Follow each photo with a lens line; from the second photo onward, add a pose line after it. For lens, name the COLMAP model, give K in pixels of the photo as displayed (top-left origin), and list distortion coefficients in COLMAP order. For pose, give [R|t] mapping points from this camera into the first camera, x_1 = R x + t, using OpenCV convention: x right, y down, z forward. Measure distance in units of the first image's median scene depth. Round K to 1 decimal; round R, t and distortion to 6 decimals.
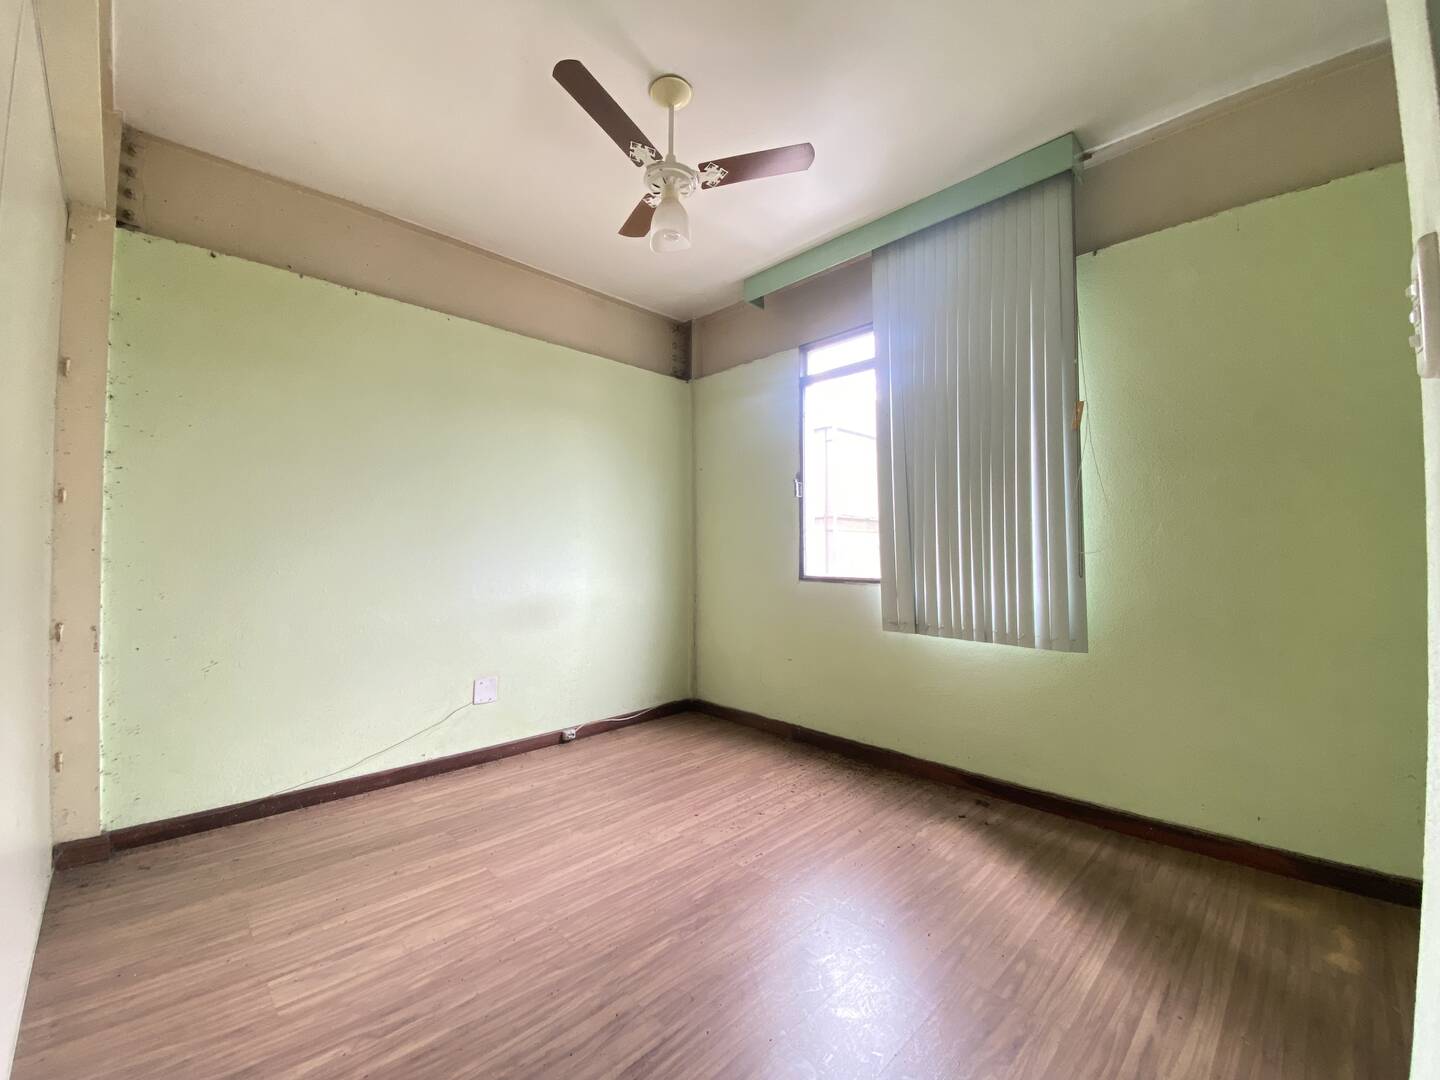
lens RADIAL K [[592.1, 0, 723.9], [0, 592.1, 540.5], [0, 0, 1]] dist [0.018430, -0.018400]
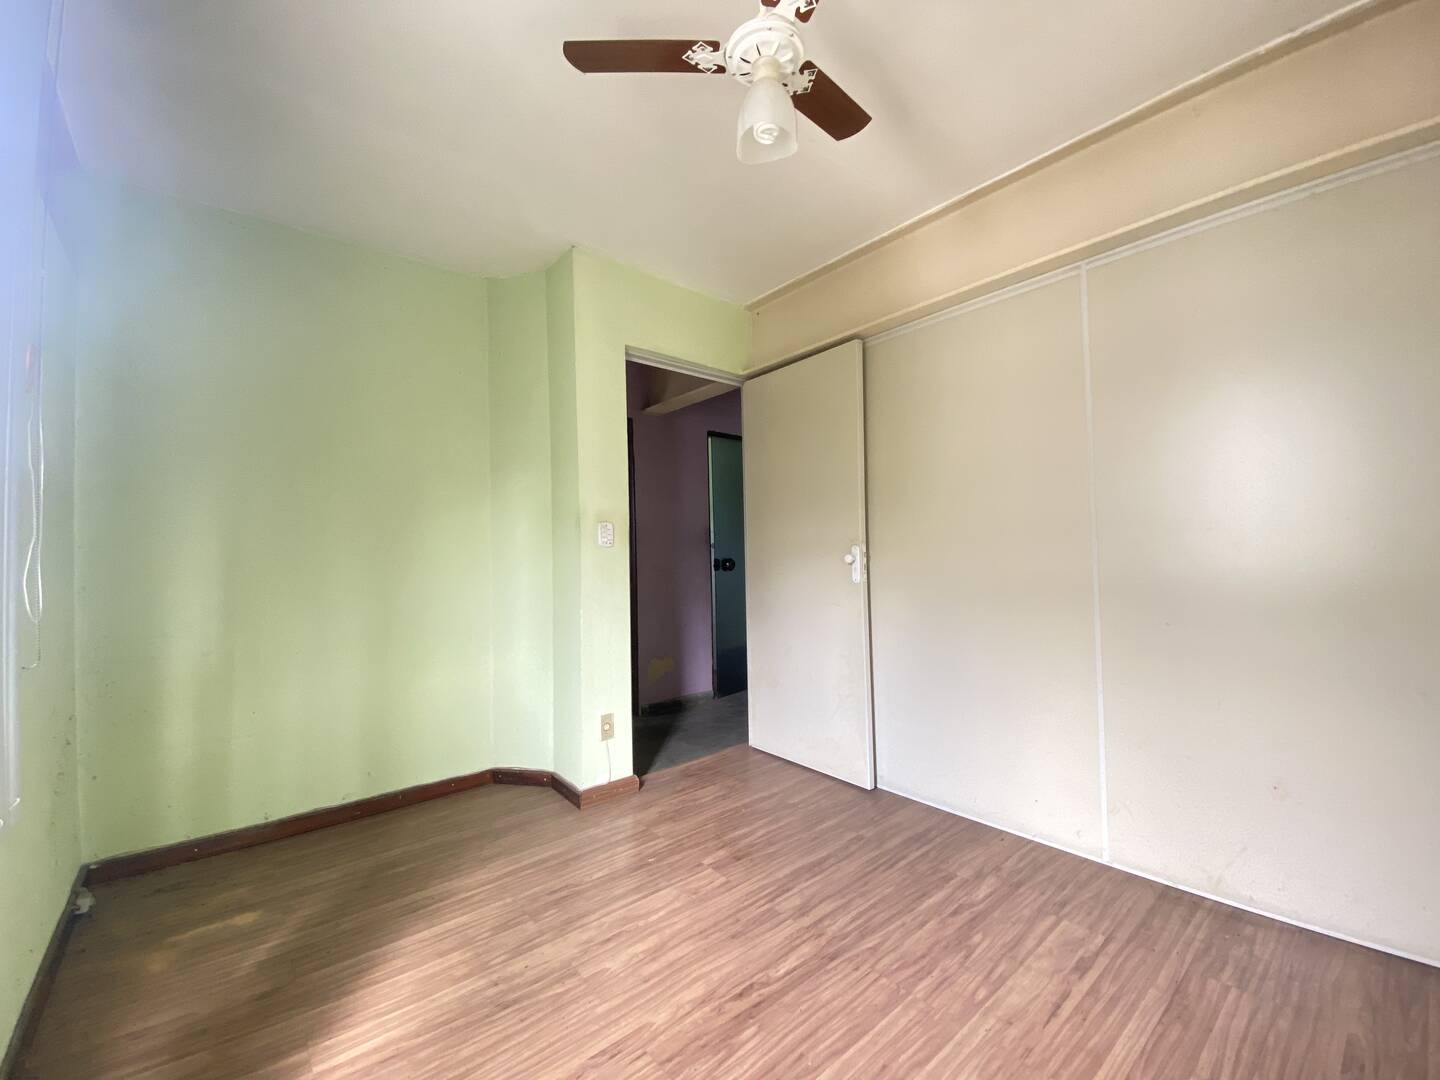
lens RADIAL K [[592.1, 0, 723.9], [0, 592.1, 540.5], [0, 0, 1]] dist [0.018430, -0.018400]
pose [[-0.996046, 0.026590, 0.084764, -0.109114], [0.022698, 0.998658, -0.046558, -0.021470], [-0.085888, -0.044450, -0.995313, 2.135653]]
